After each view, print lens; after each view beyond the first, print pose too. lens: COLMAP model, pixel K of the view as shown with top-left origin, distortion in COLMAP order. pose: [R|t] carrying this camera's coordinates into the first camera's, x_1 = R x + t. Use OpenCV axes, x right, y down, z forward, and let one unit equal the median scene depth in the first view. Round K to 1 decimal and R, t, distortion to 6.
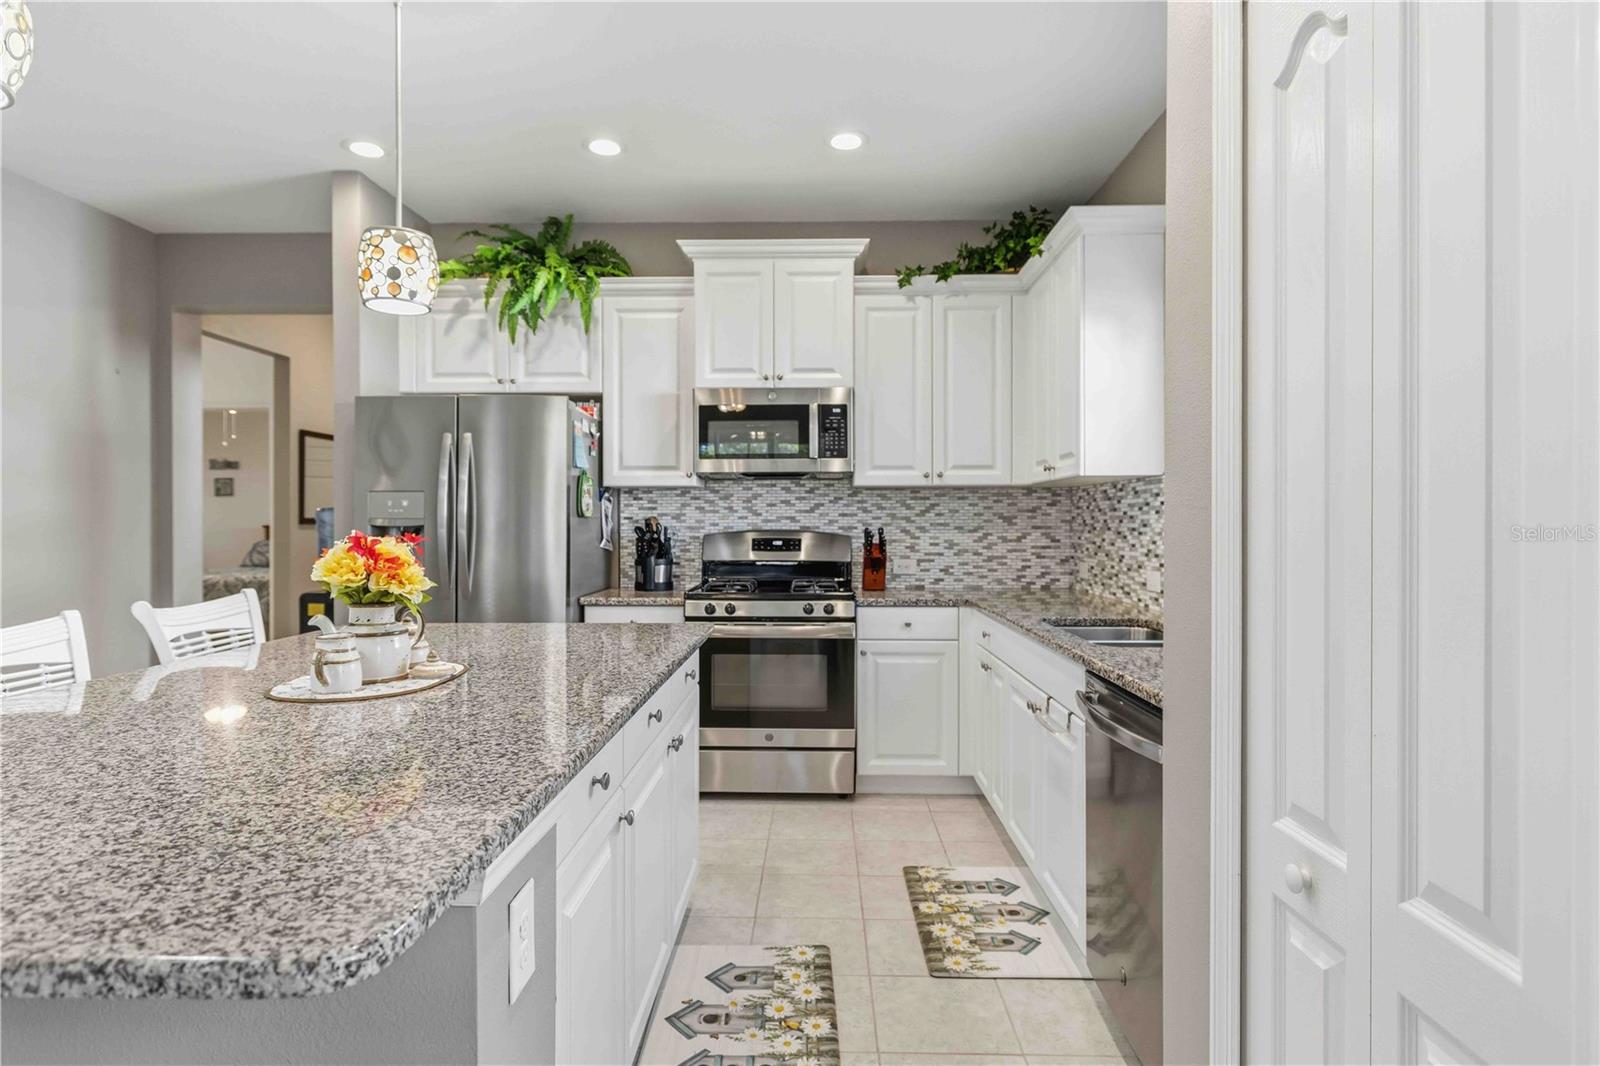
lens RADIAL K [[858.0, 0, 798.9], [0, 858.0, 524.3], [0, 0, 1]] dist [0.004154, -0.000802]
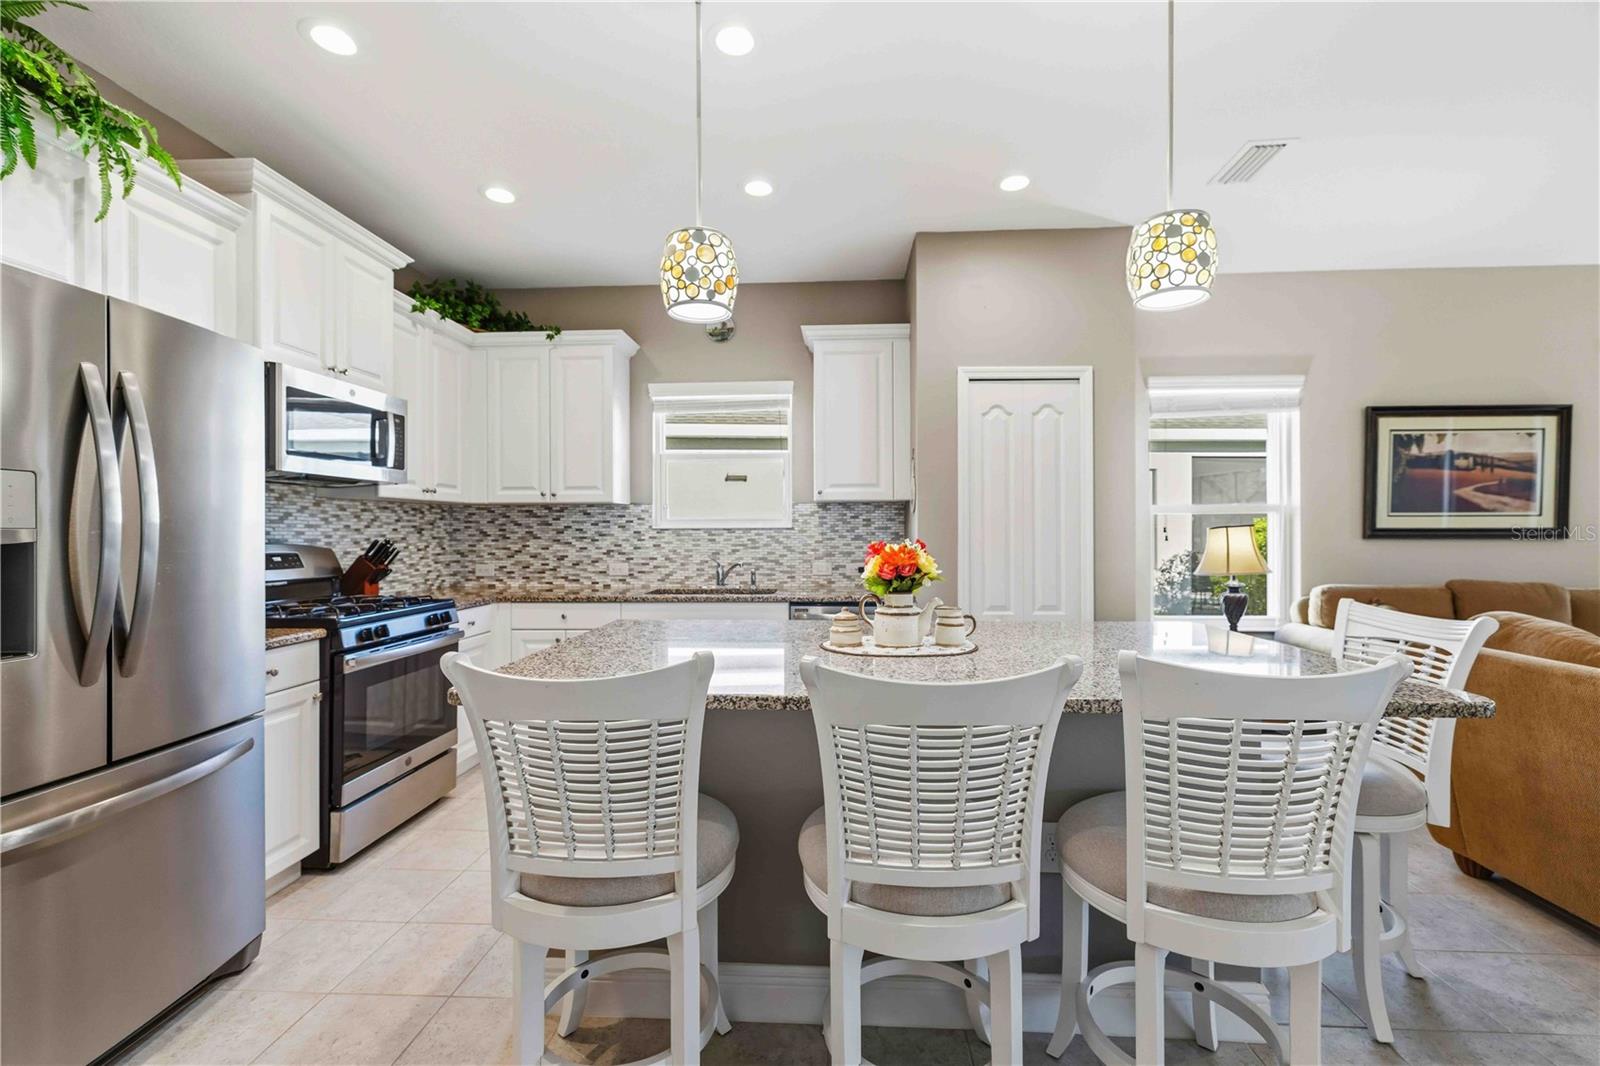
lens RADIAL K [[694.6, 0, 803.6], [0, 694.6, 531.7], [0, 0, 1]] dist [-0.000898, 0.001674]
pose [[0.030149, -0.000079, 0.999545, -0.718374], [0.004906, 0.999988, -0.000069, -0.002501], [-0.999533, 0.004906, 0.030149, 0.492928]]
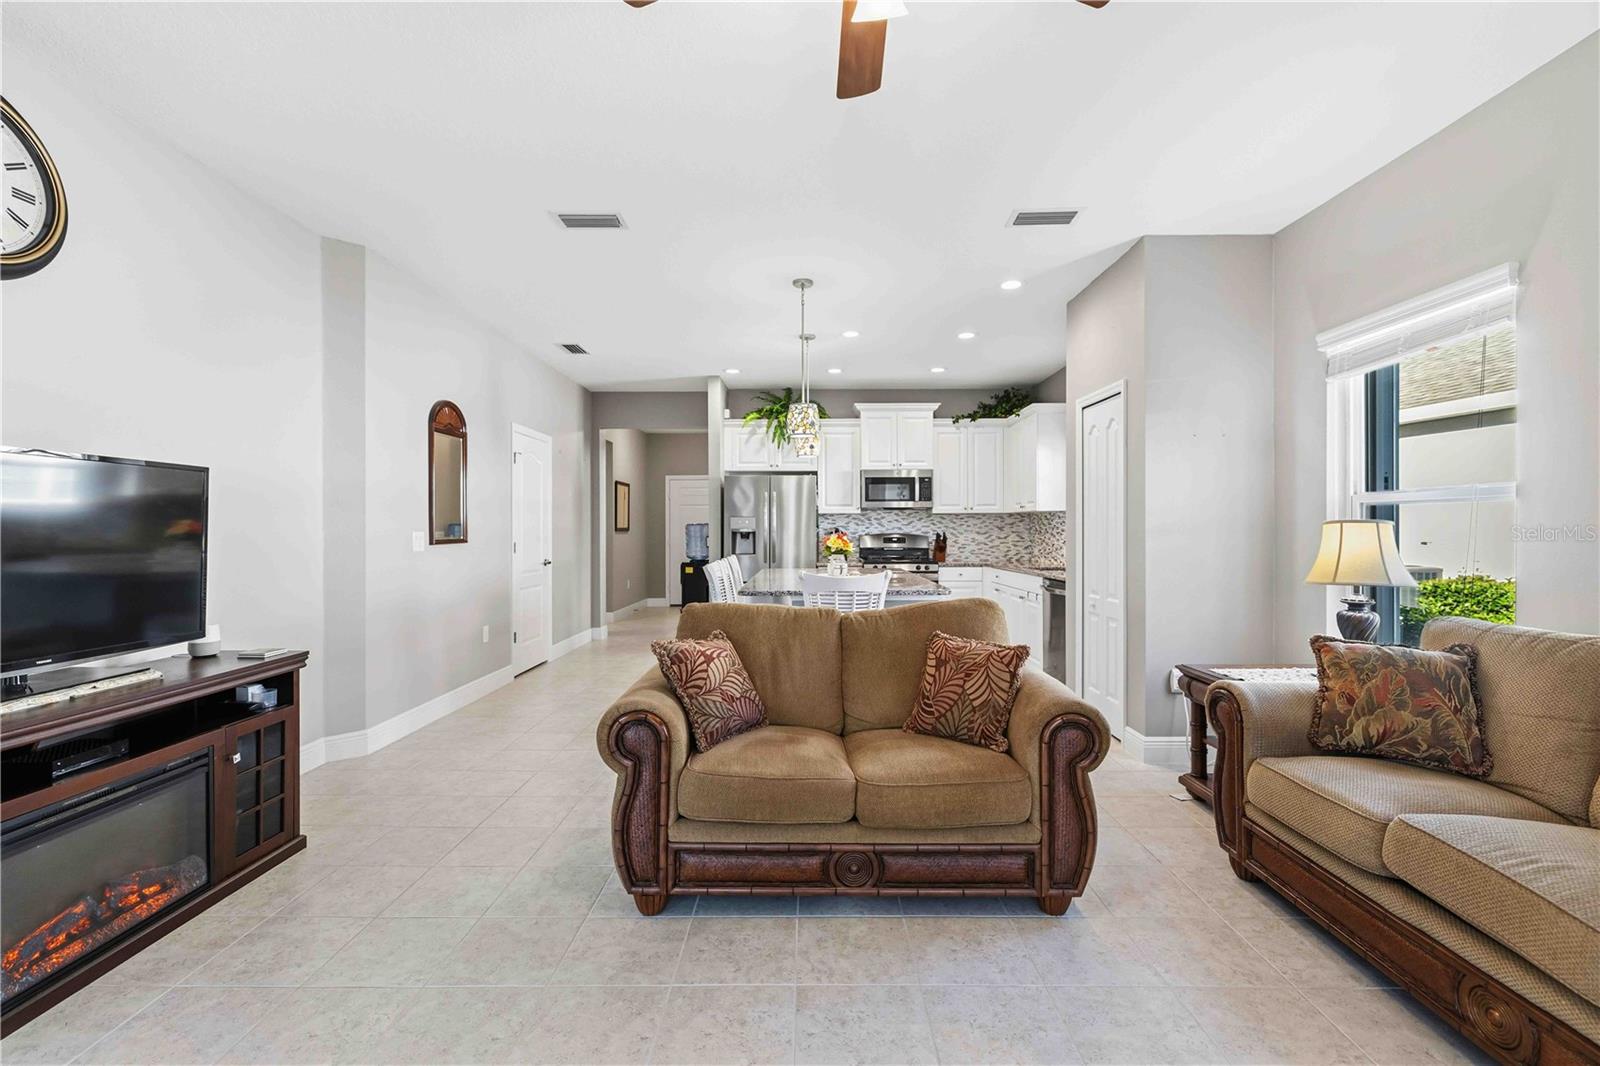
lens RADIAL K [[694.6, 0, 805.2], [0, 694.6, 529.1], [0, 0, 1]] dist [-0.000898, 0.001674]
pose [[0.999797, -0.001641, 0.020102, -0.300257], [0.001712, 0.999992, -0.003506, 0.001596], [-0.020096, 0.003540, 0.999792, -0.781165]]
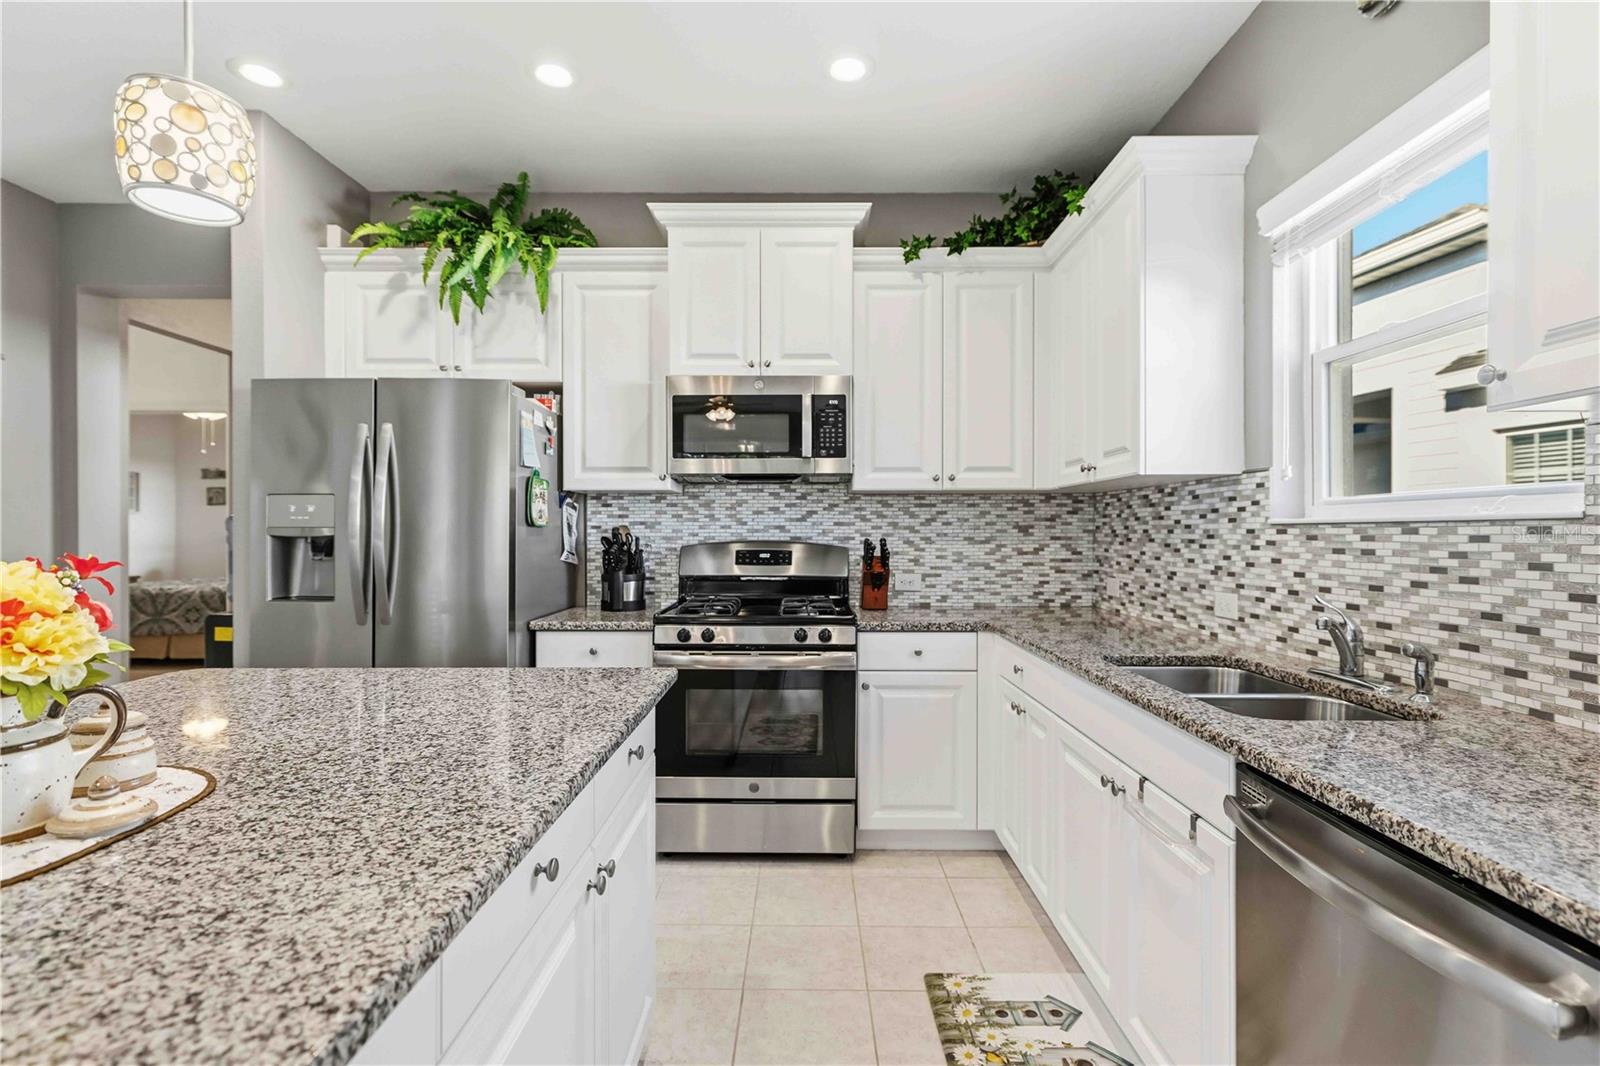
lens RADIAL K [[759.6, 0, 800.7], [0, 759.6, 534.5], [0, 0, 1]] dist [0.002595, -0.000599]
pose [[0.999813, 0.000898, 0.019318, -0.003343], [-0.000929, 0.999998, 0.001590, -0.001272], [-0.019317, -0.001608, 0.999812, 0.232409]]
